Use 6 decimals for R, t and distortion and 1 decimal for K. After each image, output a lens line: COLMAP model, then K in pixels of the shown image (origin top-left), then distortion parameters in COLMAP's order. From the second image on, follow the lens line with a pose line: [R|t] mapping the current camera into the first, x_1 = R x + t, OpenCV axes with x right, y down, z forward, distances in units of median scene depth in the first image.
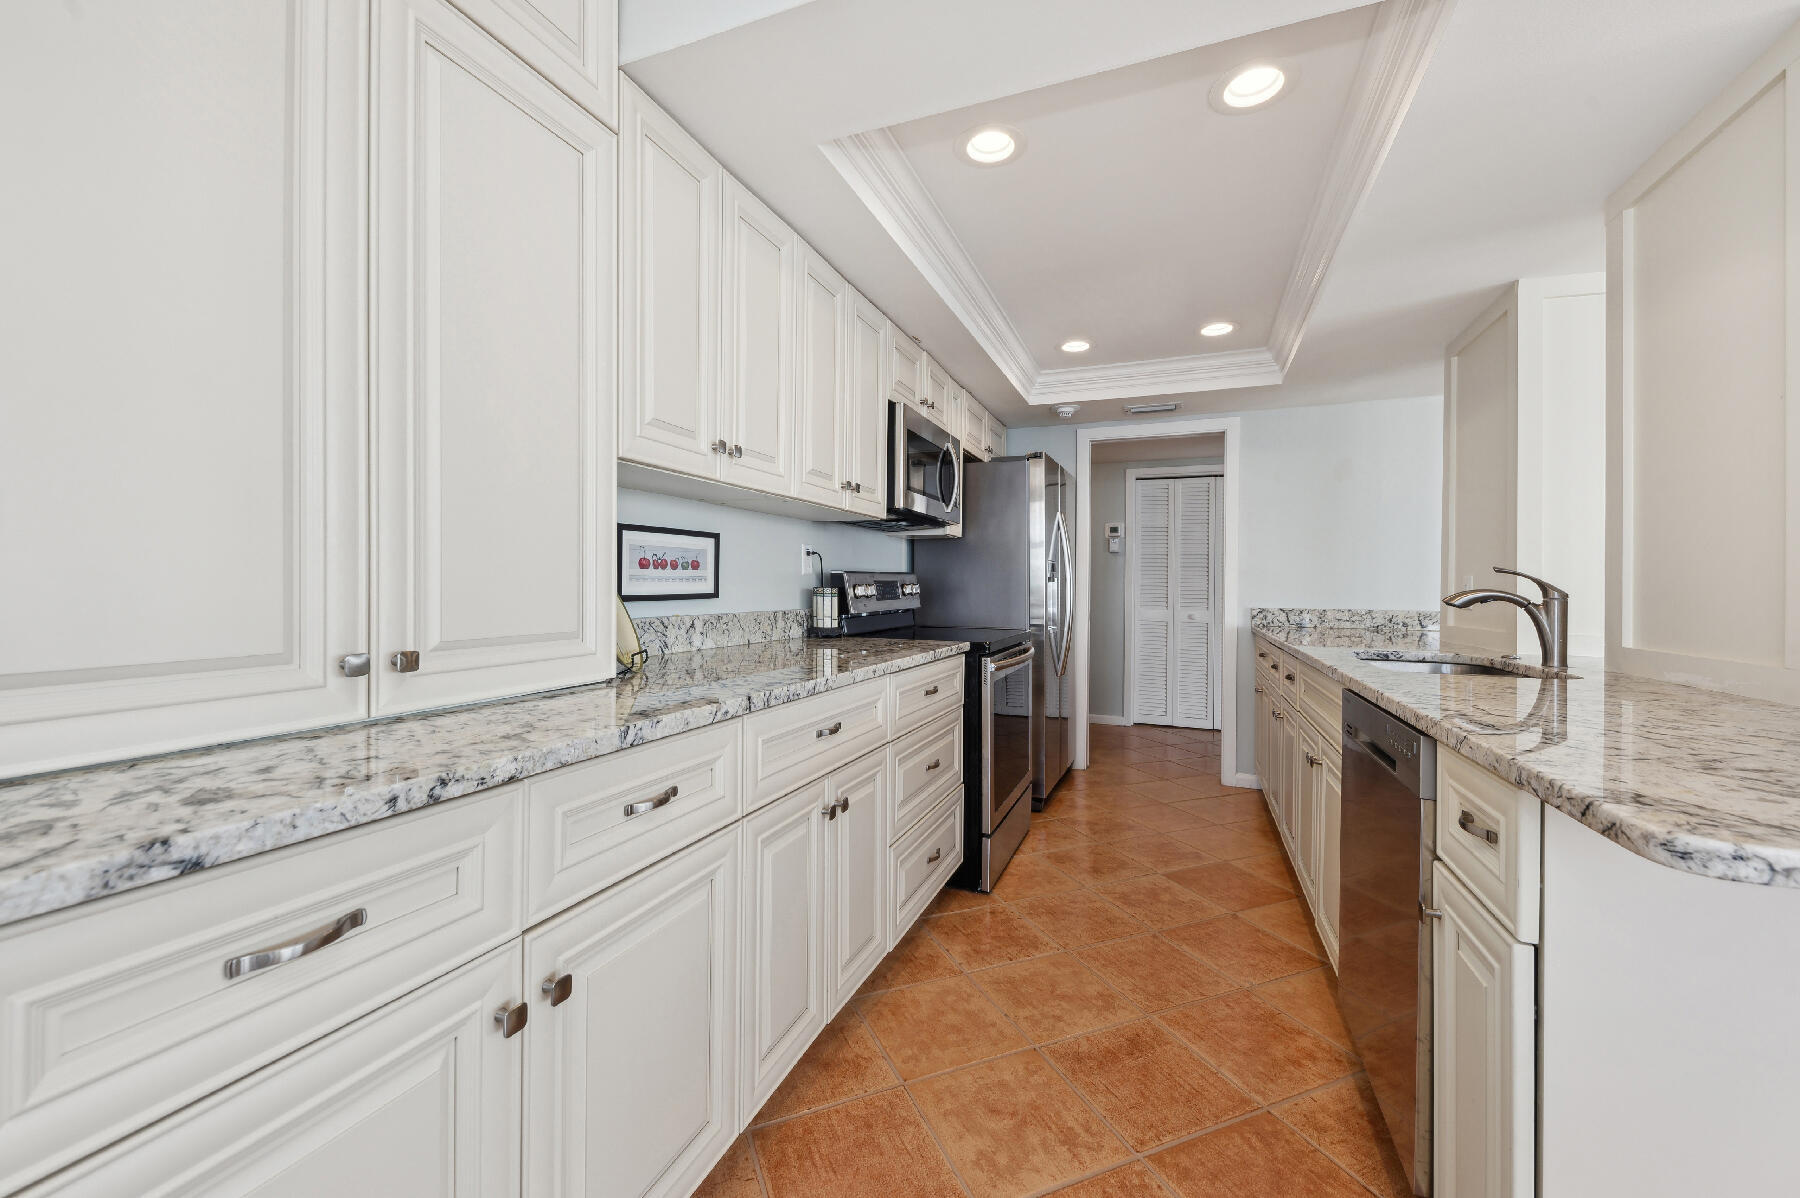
lens RADIAL K [[672.4, 0, 918.2], [0, 672.4, 591.7], [0, 0, 1]] dist [-0.000409, -0.000025]
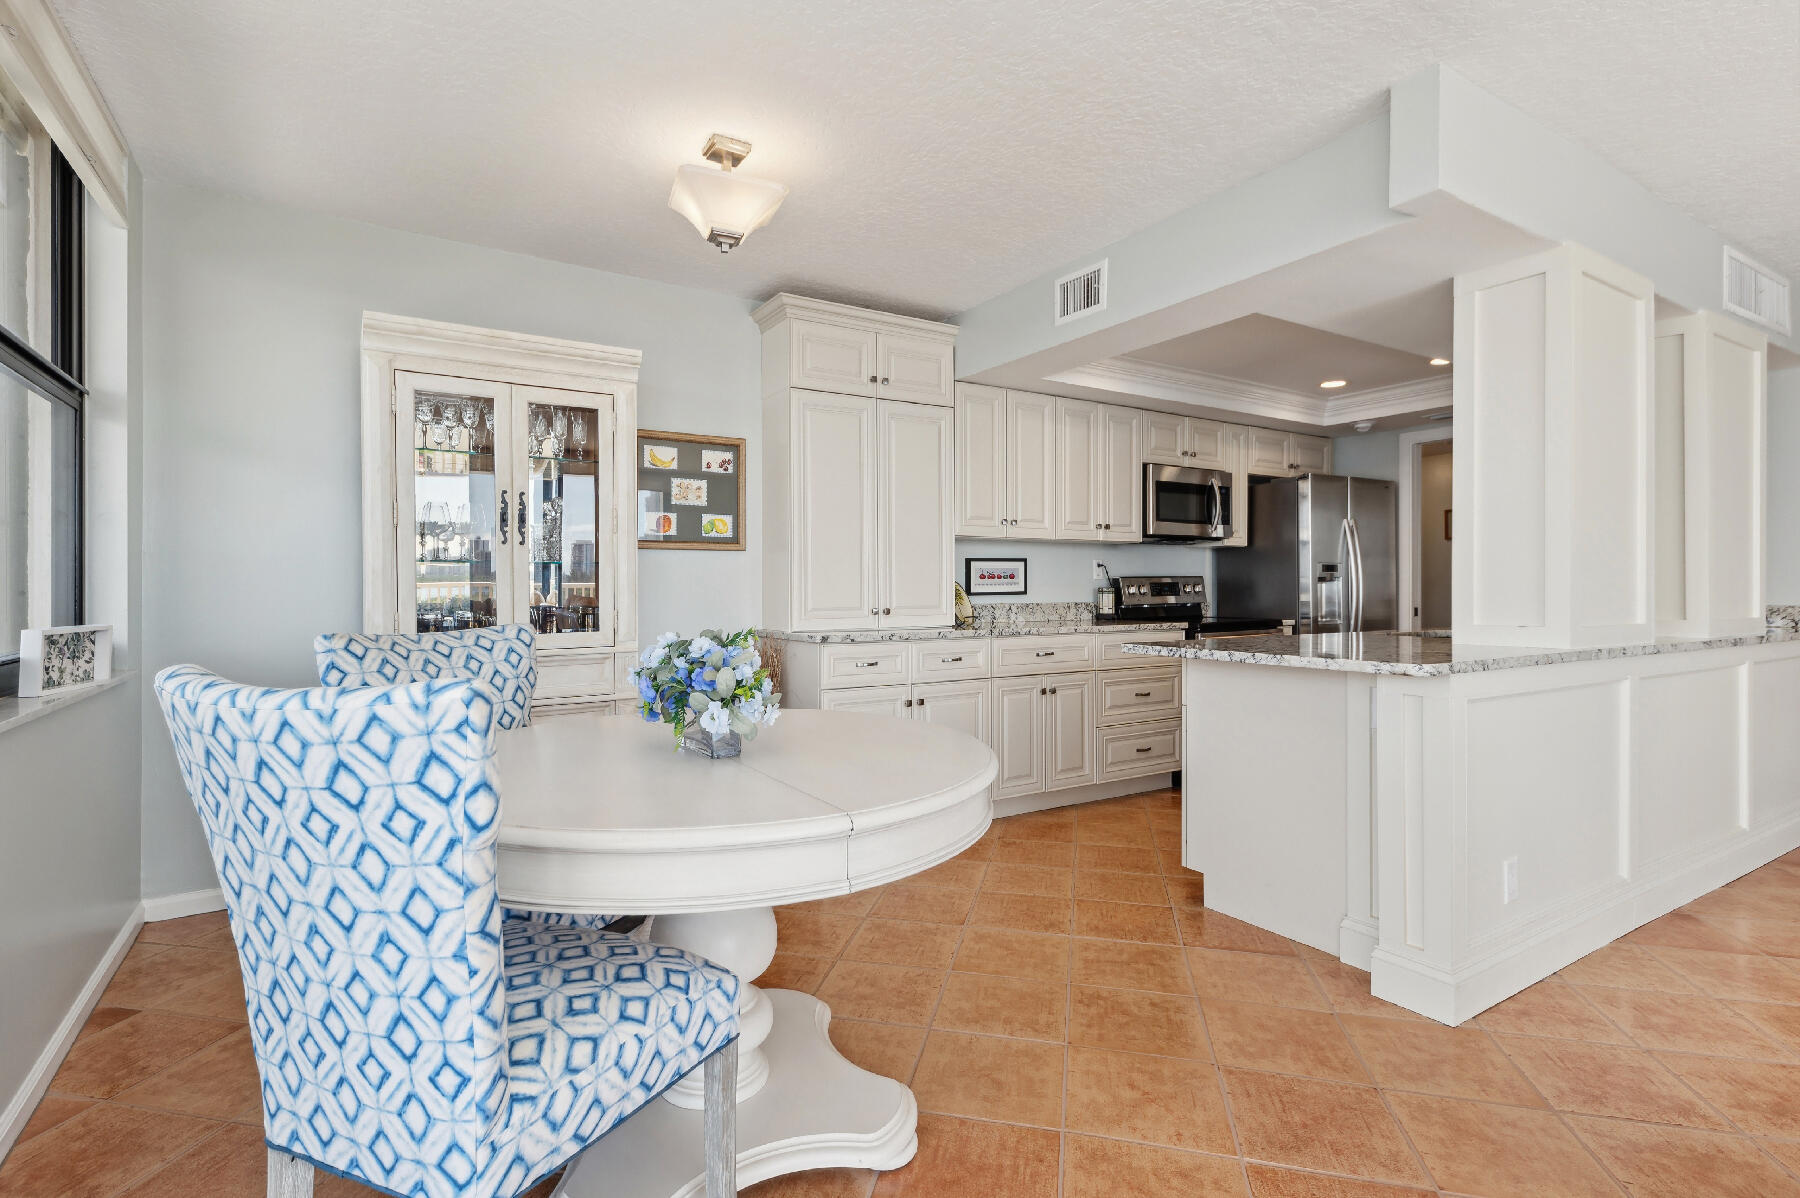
lens RADIAL K [[855.6, 0, 899.4], [0, 855.6, 597.5], [0, 0, 1]] dist [0.000237, -0.000501]
pose [[0.793294, -0.007522, -0.608792, 0.726769], [0.007234, 0.999970, -0.002929, 0.019423], [0.608796, -0.002080, 0.793324, -0.904183]]
